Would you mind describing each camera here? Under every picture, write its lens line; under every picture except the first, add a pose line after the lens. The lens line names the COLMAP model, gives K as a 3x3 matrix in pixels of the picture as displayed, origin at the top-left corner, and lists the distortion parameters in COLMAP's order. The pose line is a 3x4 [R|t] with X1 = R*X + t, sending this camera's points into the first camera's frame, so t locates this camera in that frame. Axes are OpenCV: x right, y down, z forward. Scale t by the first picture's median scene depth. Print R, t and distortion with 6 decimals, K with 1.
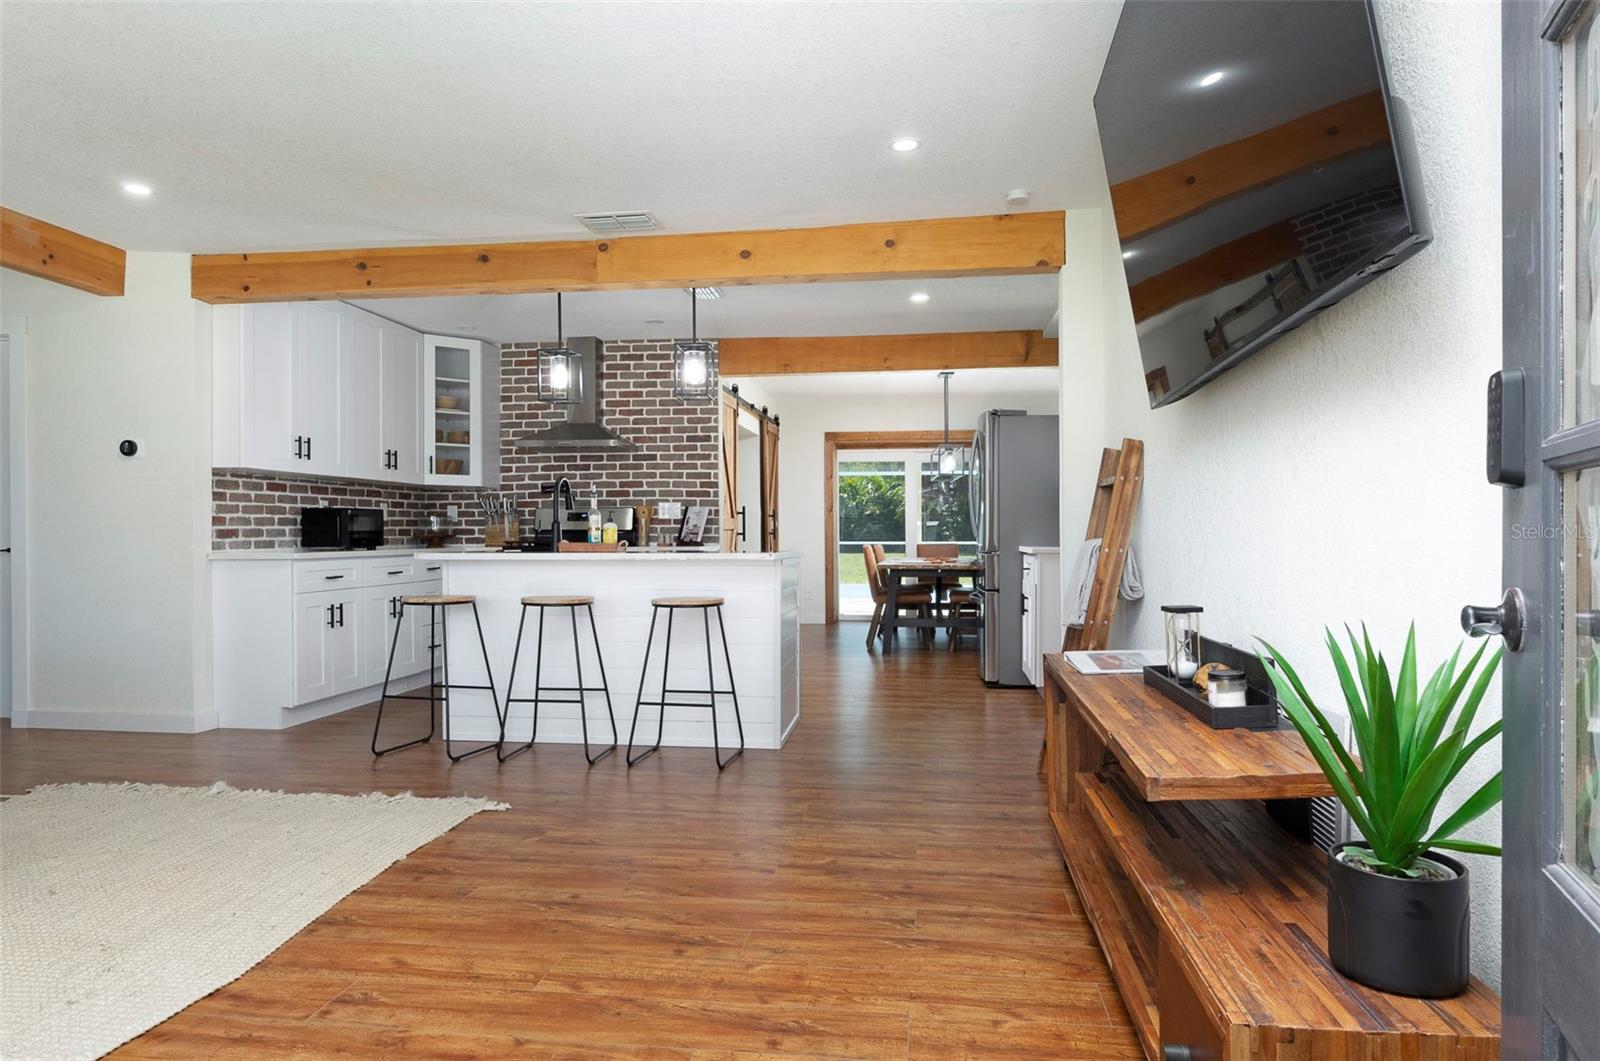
lens RADIAL K [[968.6, 0, 800.2], [0, 968.6, 532.9], [0, 0, 1]] dist [-0.003679, -0.000770]
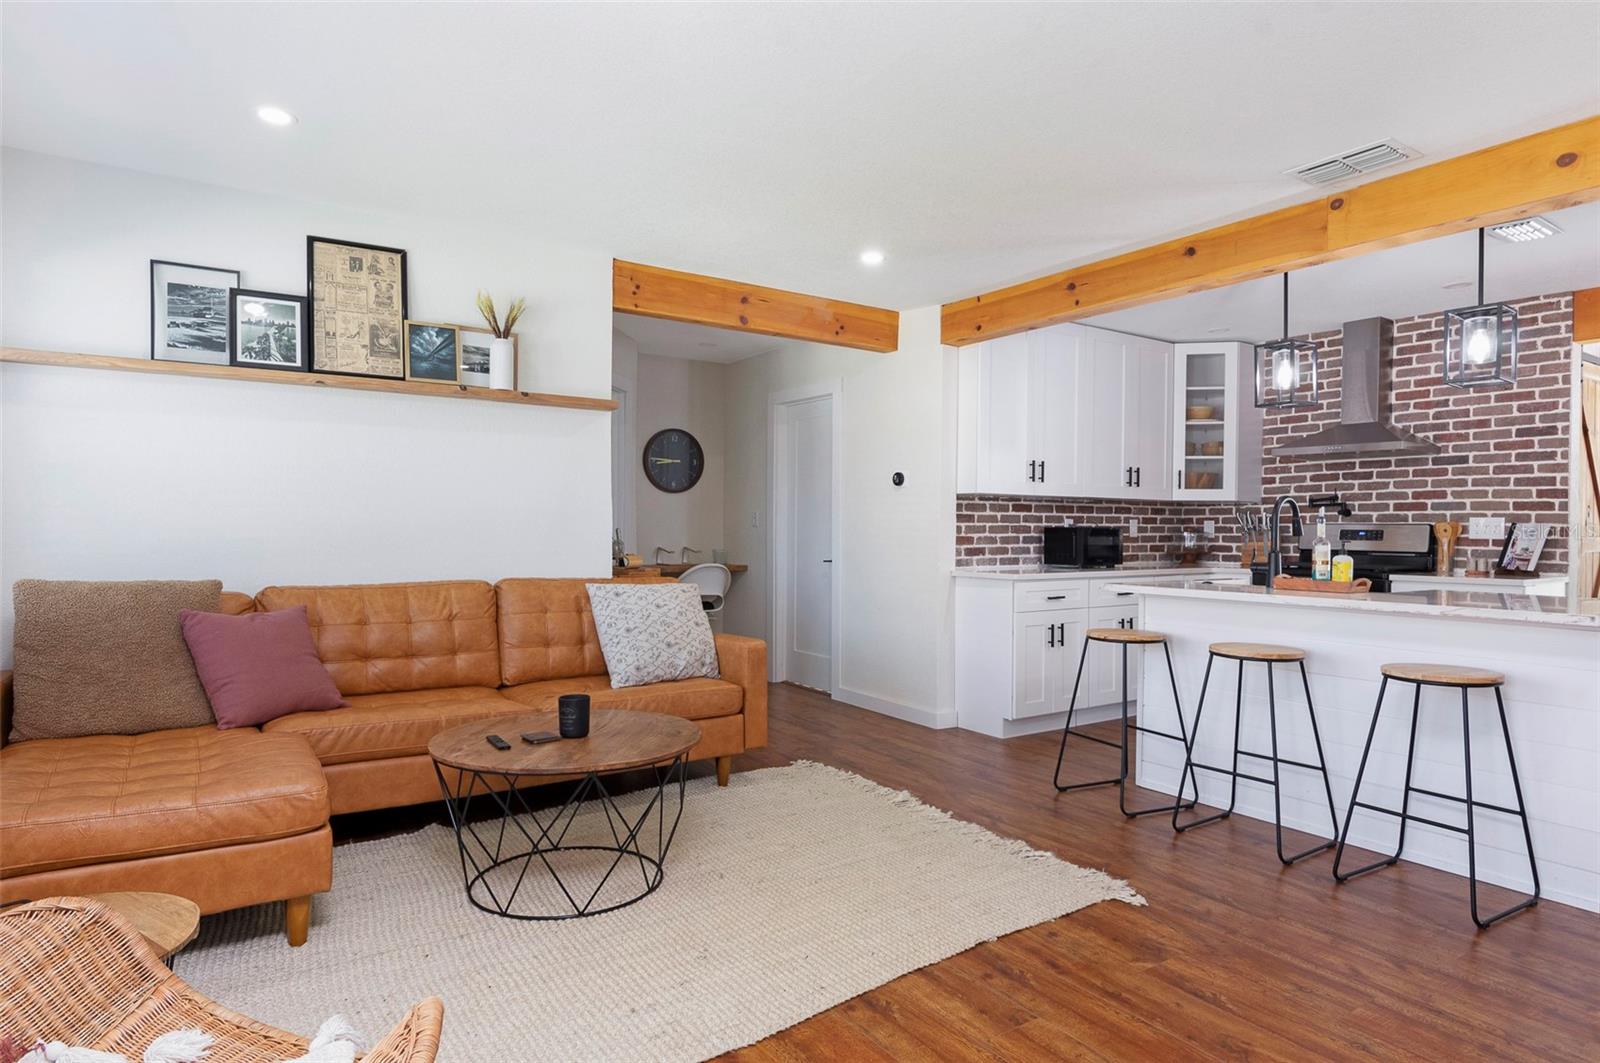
lens RADIAL K [[898.7, 0, 814.3], [0, 898.7, 540.1], [0, 0, 1]] dist [-0.007697, -0.001434]
pose [[0.666396, 0.017249, -0.745399, 0.043258], [-0.009226, 0.999847, 0.014889, -0.021457], [0.745541, -0.003045, 0.666453, 0.144810]]
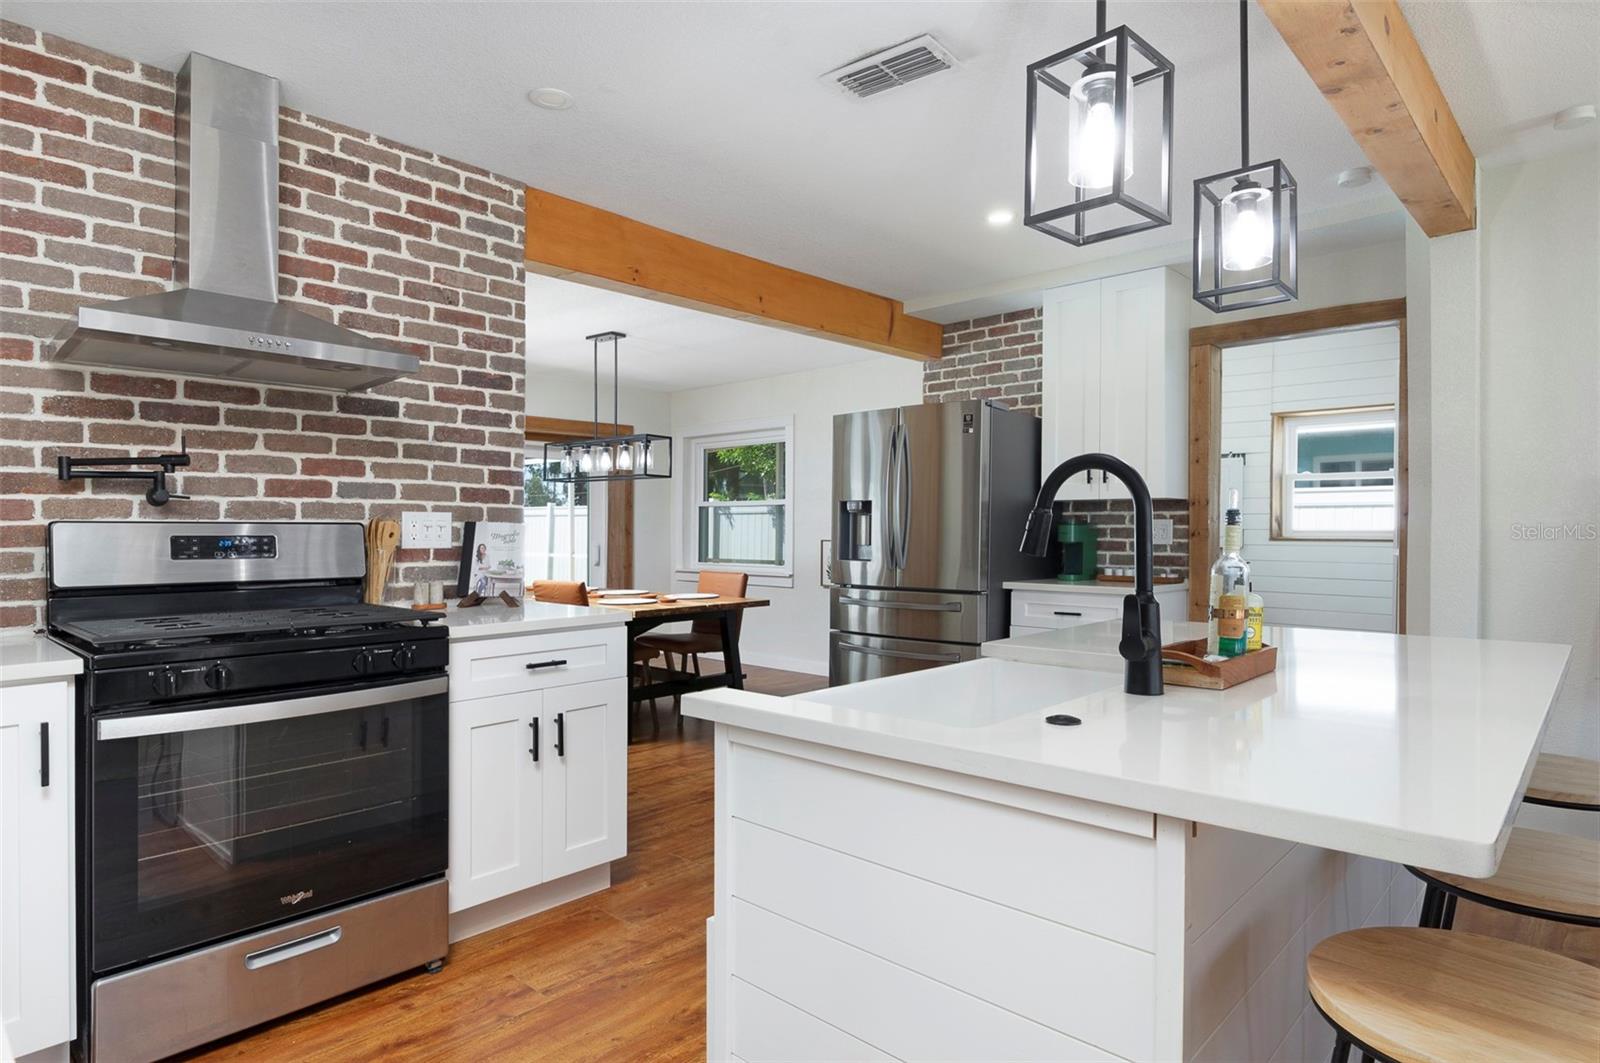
lens RADIAL K [[879.9, 0, 816.7], [0, 879.9, 528.7], [0, 0, 1]] dist [-0.007643, -0.001399]
pose [[0.594309, 0.002043, 0.804234, -0.400003], [-0.000606, 0.999998, -0.002092, -0.025778], [-0.804236, 0.000756, 0.594309, 0.681718]]
